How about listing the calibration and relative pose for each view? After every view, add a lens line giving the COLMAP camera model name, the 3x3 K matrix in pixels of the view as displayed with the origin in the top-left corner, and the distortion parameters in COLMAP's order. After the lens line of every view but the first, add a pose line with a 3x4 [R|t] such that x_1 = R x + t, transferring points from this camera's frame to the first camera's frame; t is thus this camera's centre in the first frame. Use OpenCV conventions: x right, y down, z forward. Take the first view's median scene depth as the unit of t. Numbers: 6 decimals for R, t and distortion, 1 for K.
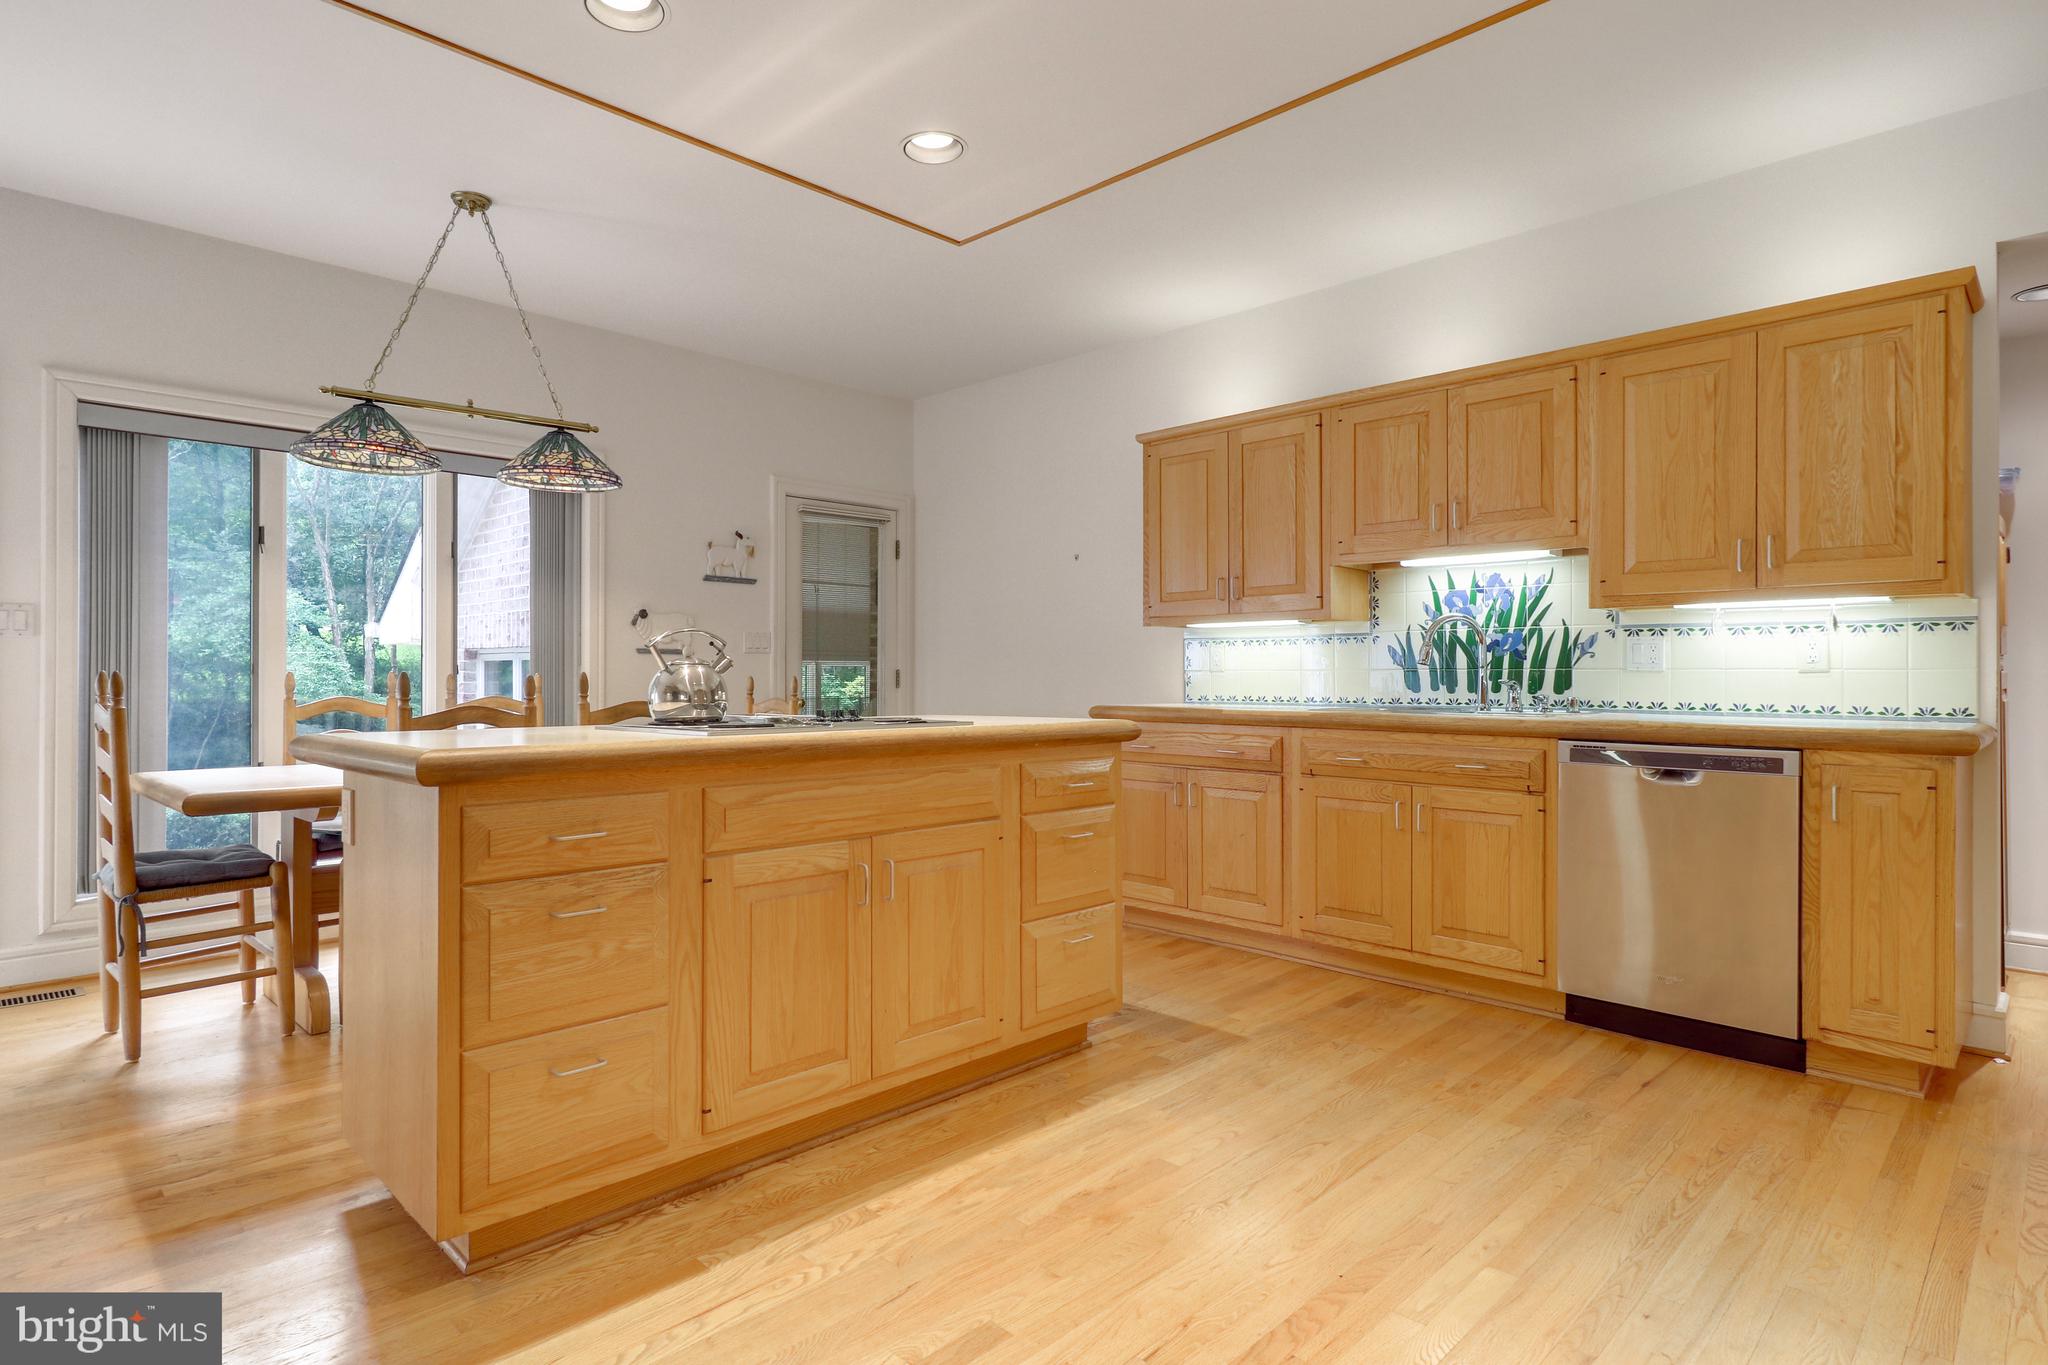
lens RADIAL K [[1063.5, 0, 1026.9], [0, 1063.5, 676.3], [0, 0, 1]] dist [0.016261, -0.000123]
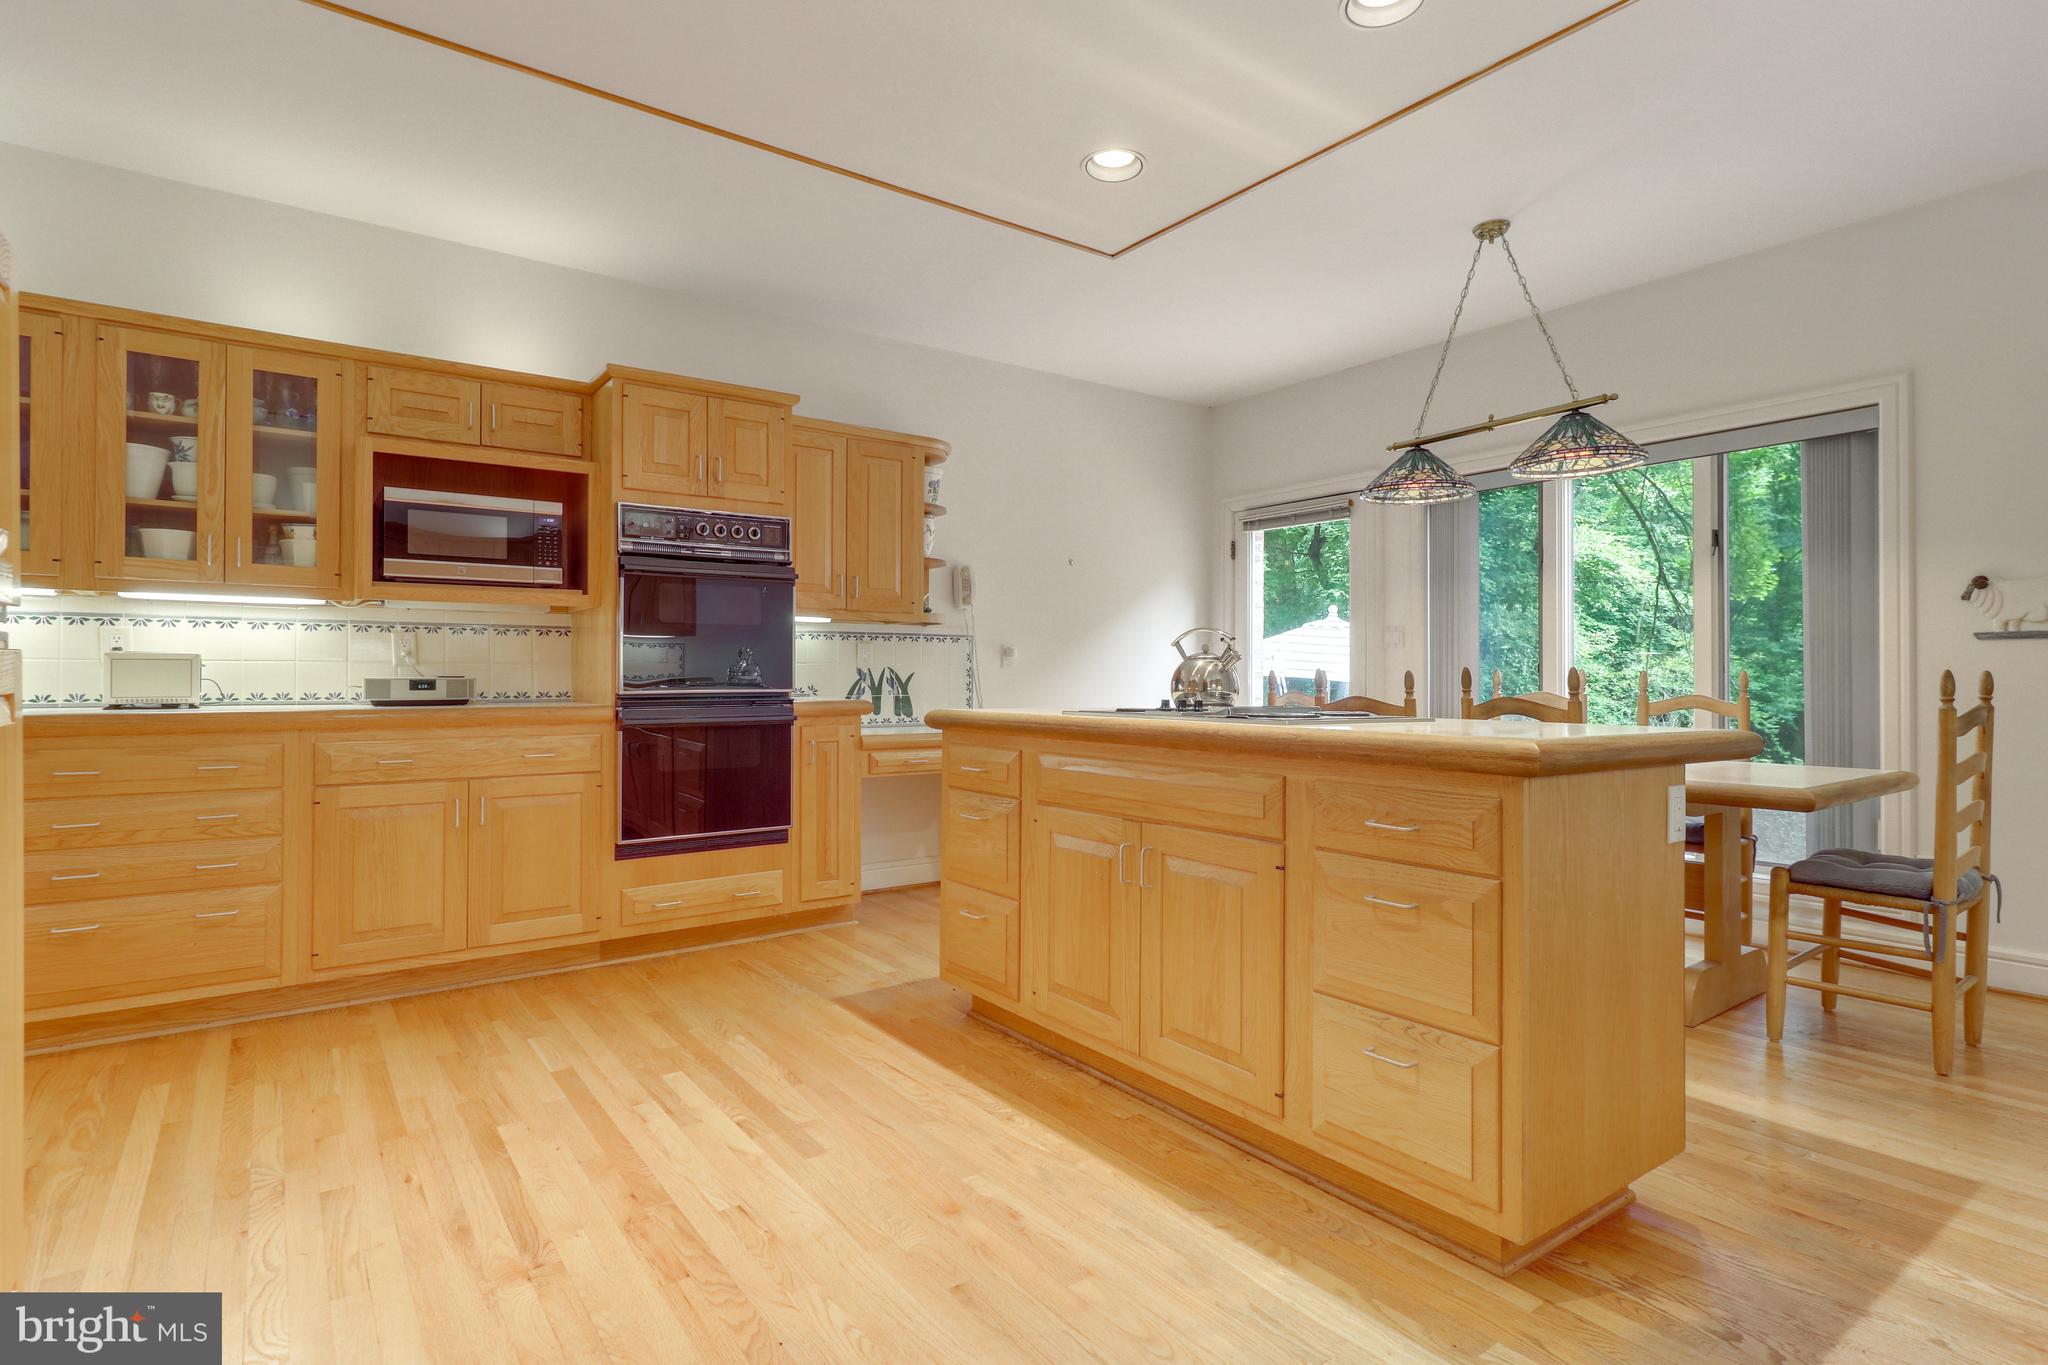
lens RADIAL K [[1019.0, 0, 1002.6], [0, 1019.0, 672.9], [0, 0, 1]] dist [-0.004260, -0.001412]
pose [[-0.162330, -0.007942, -0.986705, 0.537244], [-0.001865, 0.999968, -0.007742, 0.009091], [0.986735, 0.000584, -0.162339, 0.647983]]
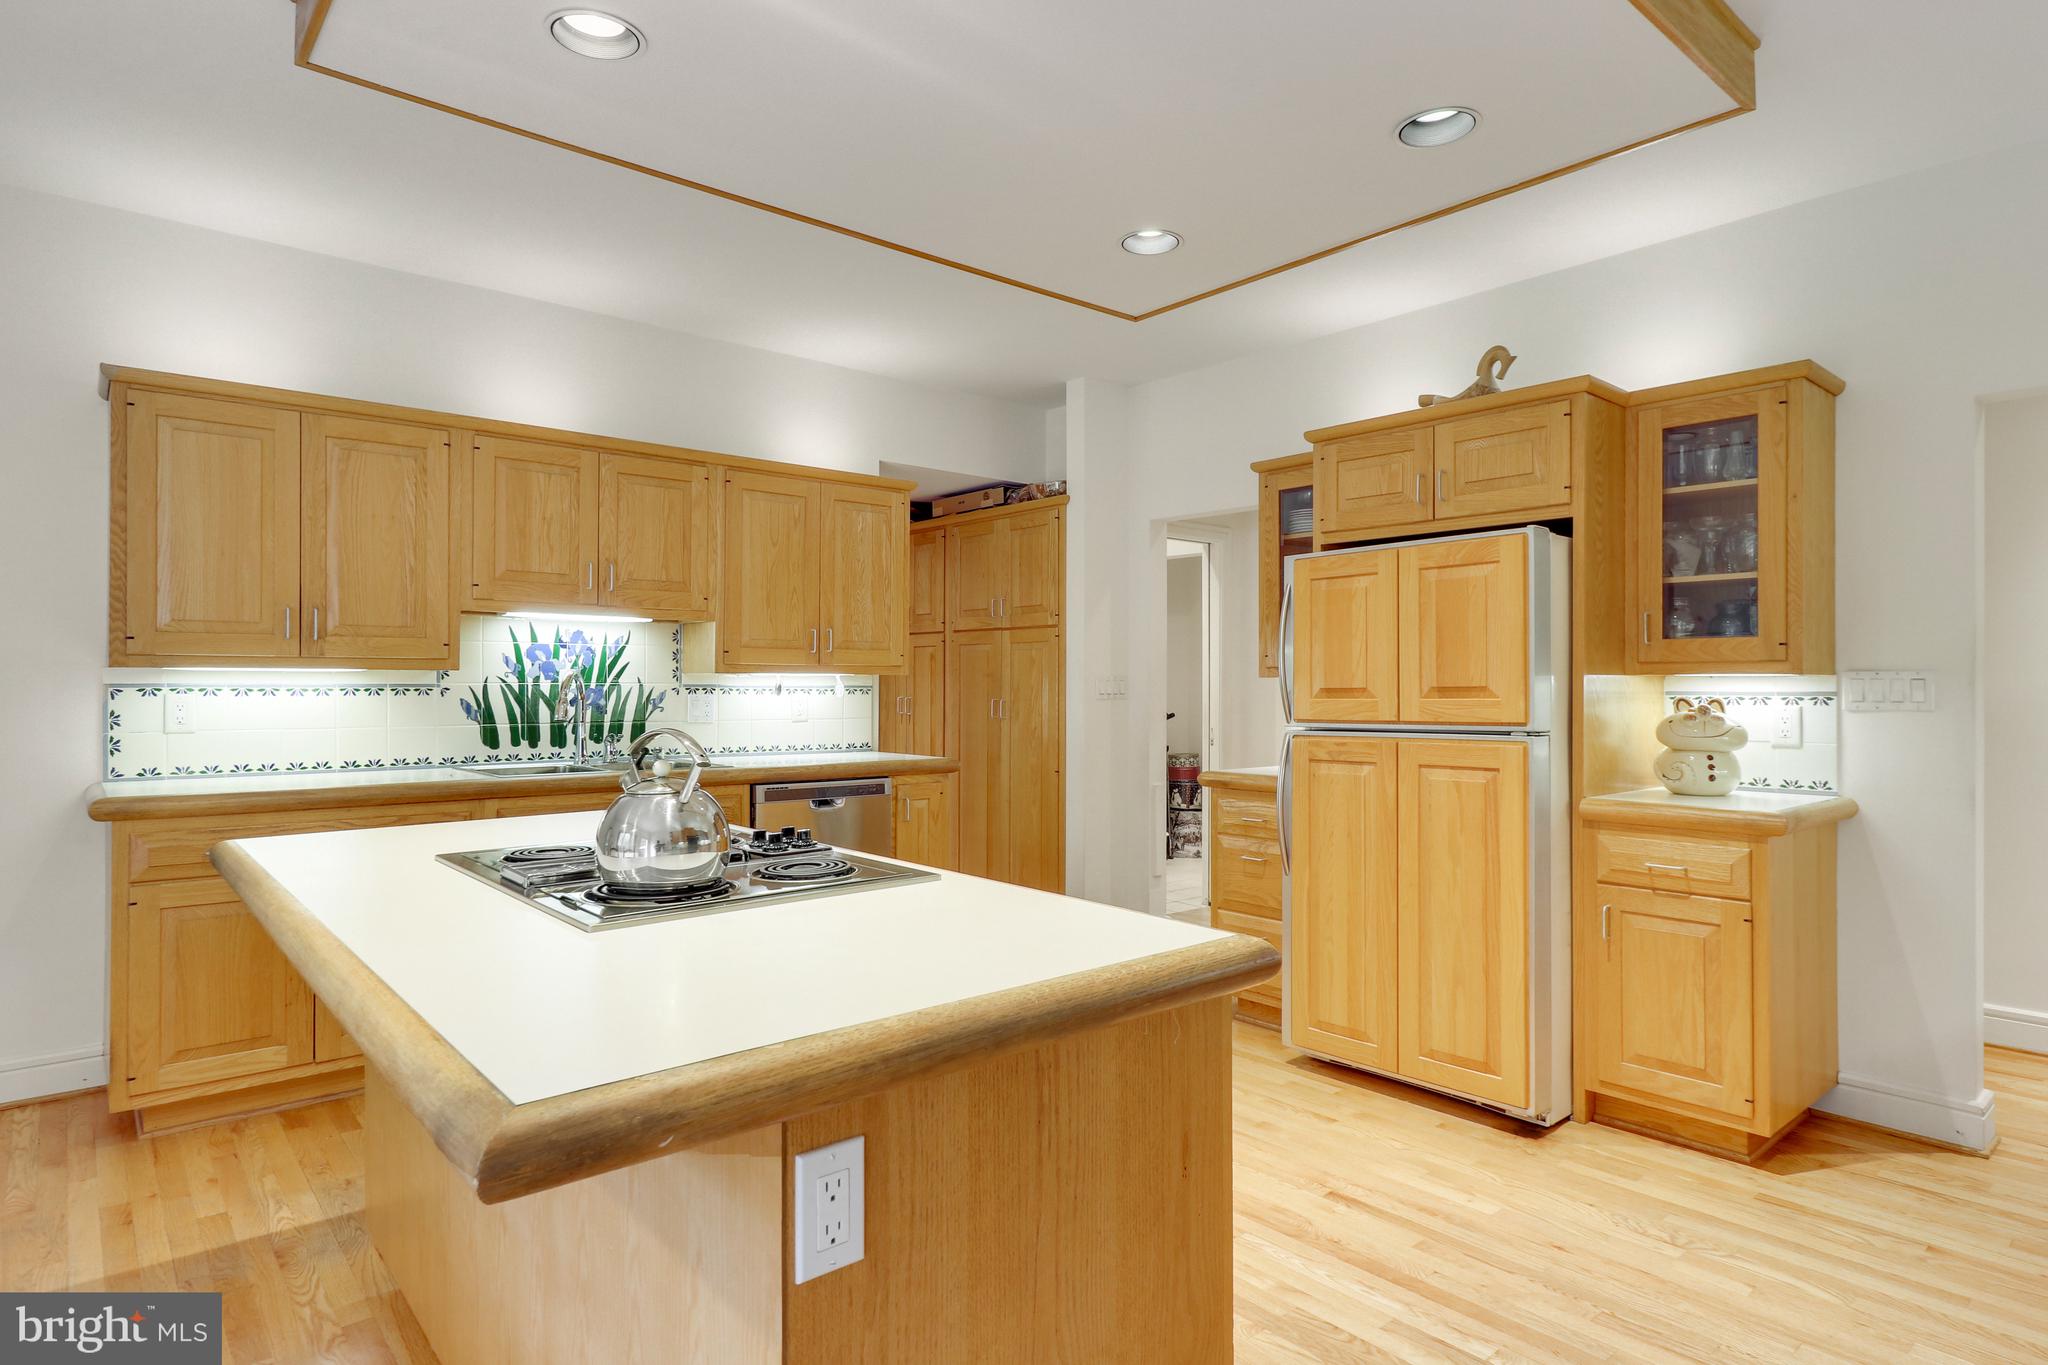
lens RADIAL K [[1121.6, 0, 971.1], [0, 1121.6, 680.0], [0, 0, 1]] dist [0.000040, -0.000075]
pose [[0.123432, 0.003382, 0.992347, -0.616174], [-0.000763, 0.999994, -0.003313, -0.046686], [-0.992353, -0.000348, 0.123434, 0.504306]]
